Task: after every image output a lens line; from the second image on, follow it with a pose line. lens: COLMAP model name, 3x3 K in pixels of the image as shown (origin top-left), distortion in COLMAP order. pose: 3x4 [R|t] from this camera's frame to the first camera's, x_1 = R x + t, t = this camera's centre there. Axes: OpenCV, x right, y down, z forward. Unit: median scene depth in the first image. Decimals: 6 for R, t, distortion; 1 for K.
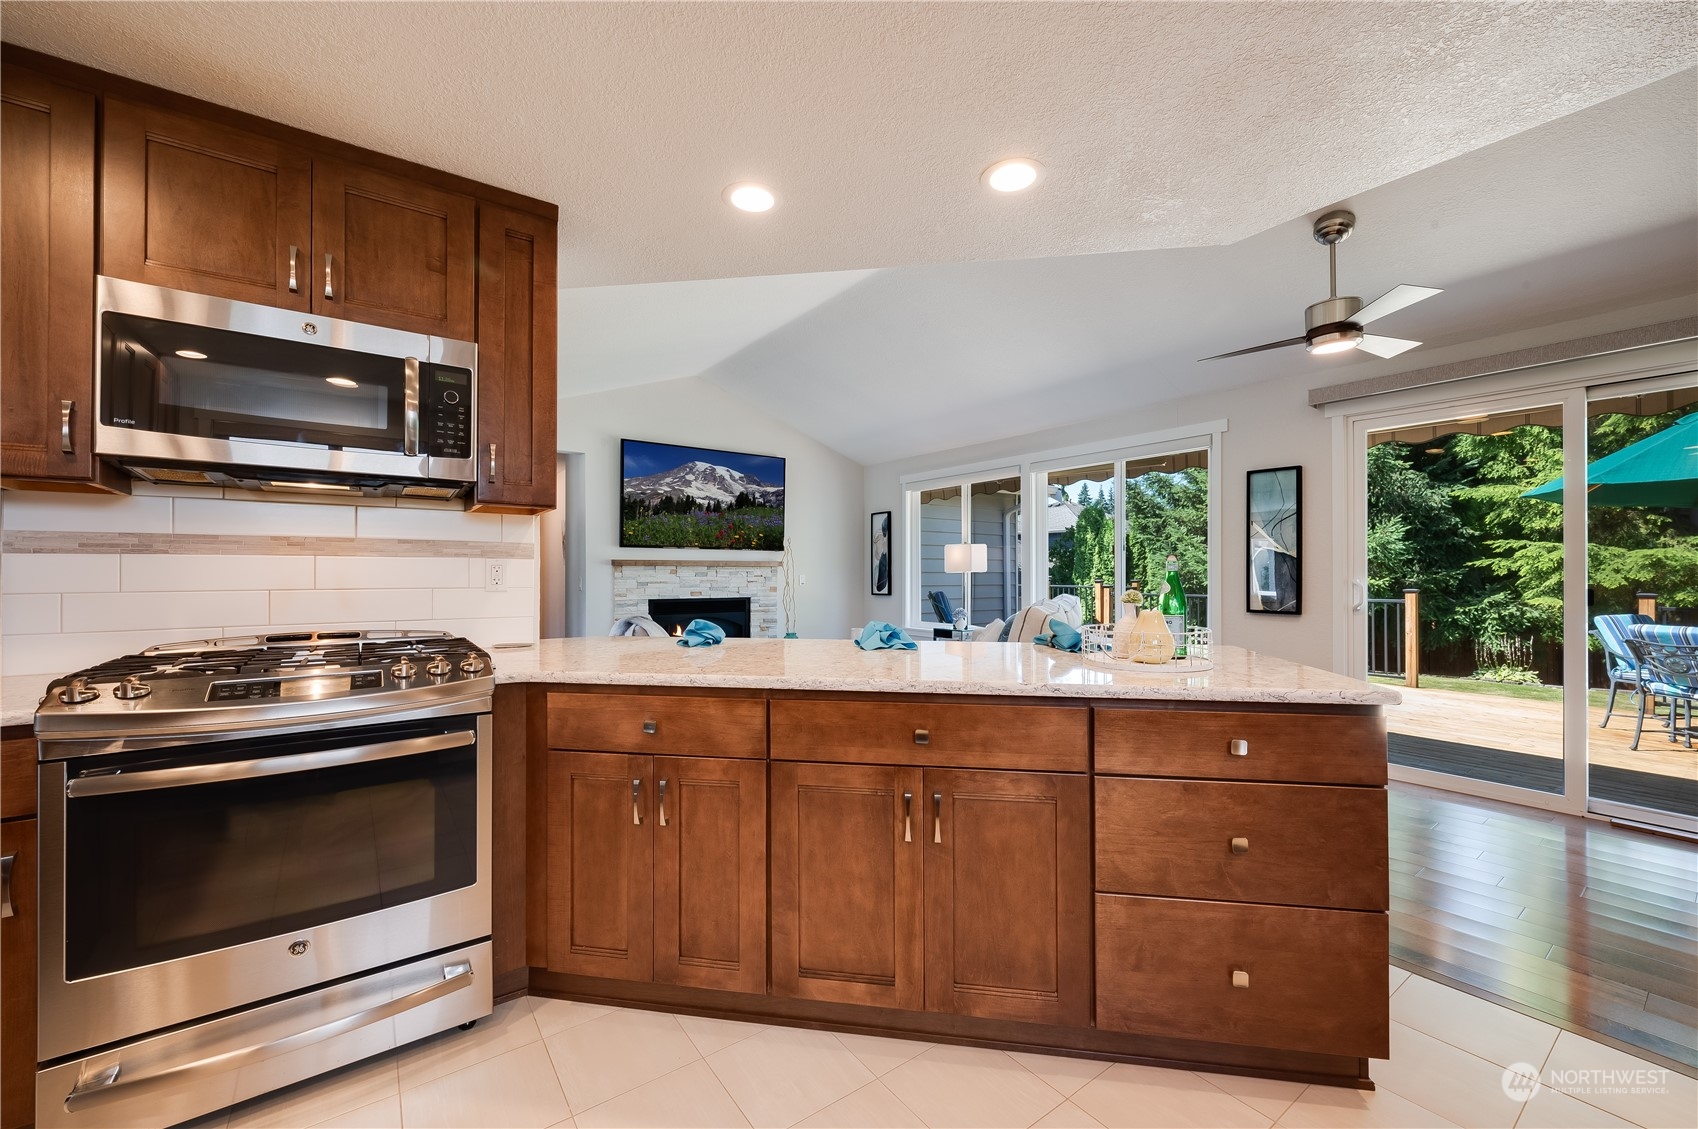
lens RADIAL K [[685.3, 0, 845.8], [0, 685.3, 563.8], [0, 0, 1]] dist [-0.001369, 0.000316]
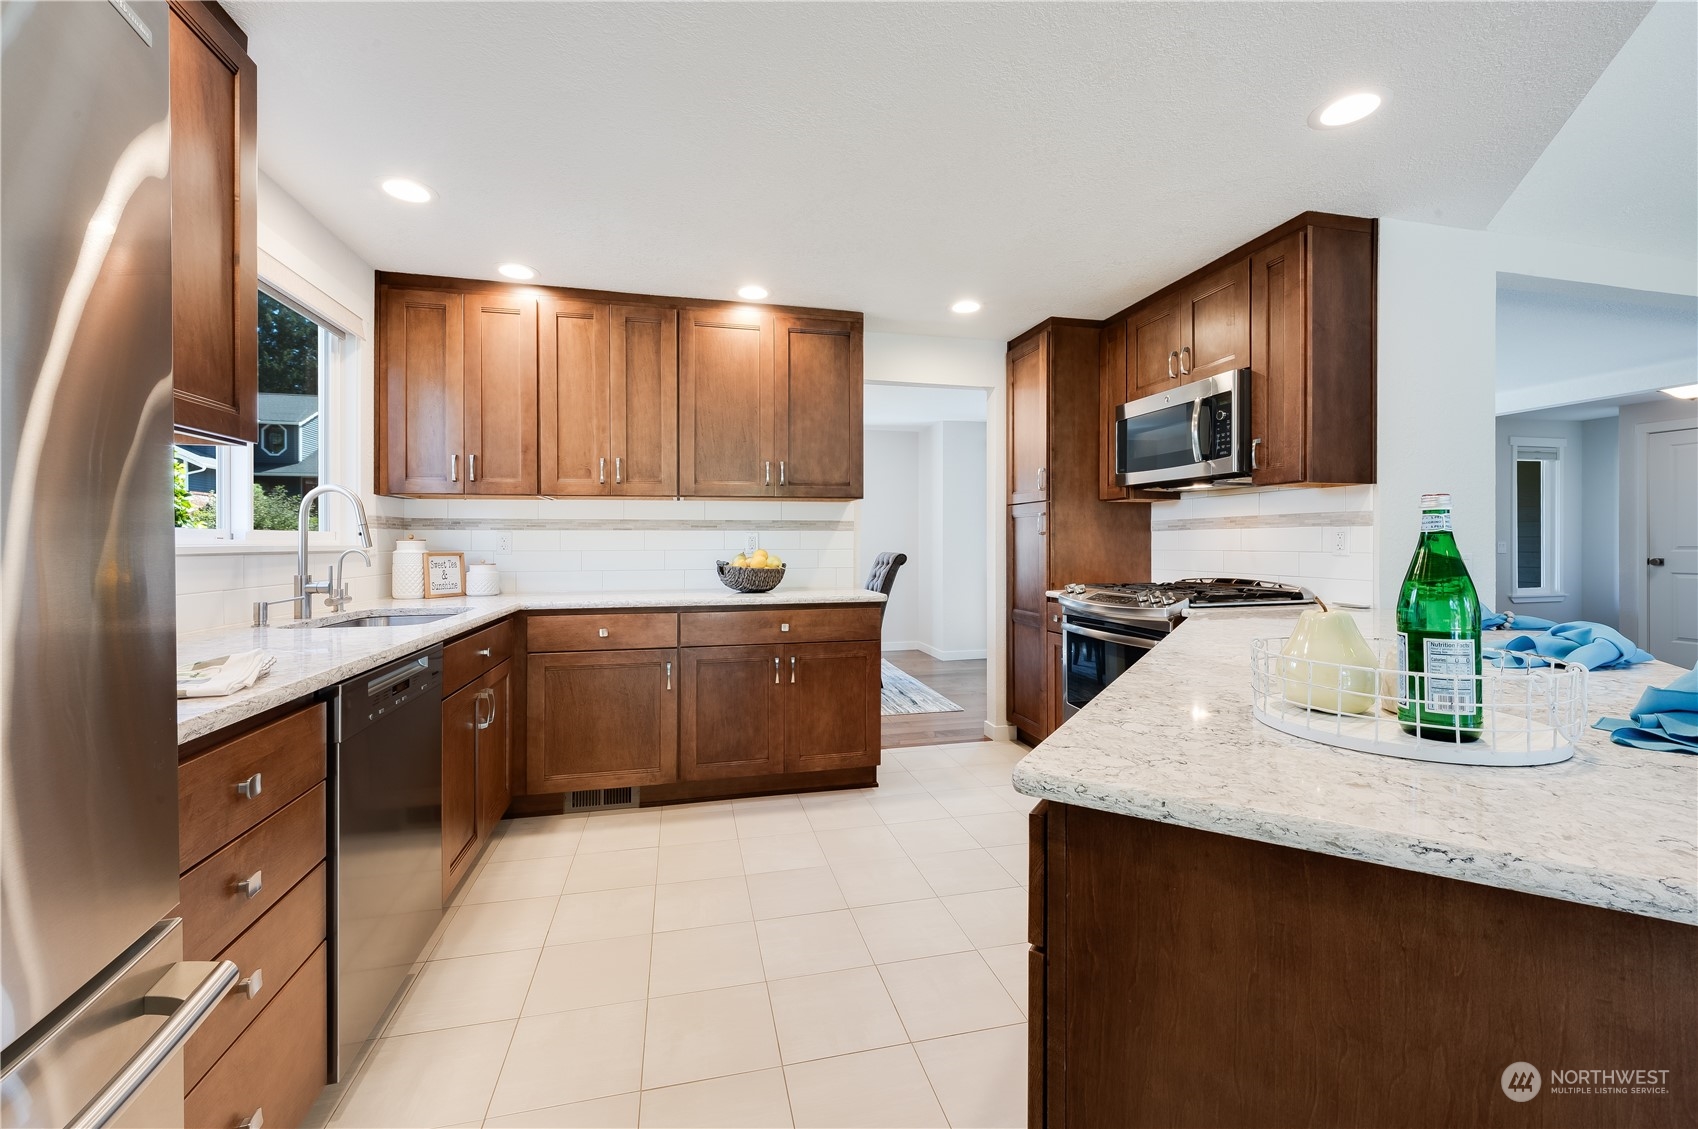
lens RADIAL K [[685.3, 0, 845.8], [0, 685.3, 563.8], [0, 0, 1]] dist [-0.001369, 0.000316]
pose [[-0.382342, 0.028907, -0.923569, 0.925196], [0.014952, 0.999573, 0.025097, 0.014384], [0.923900, -0.004214, -0.382611, 0.739072]]
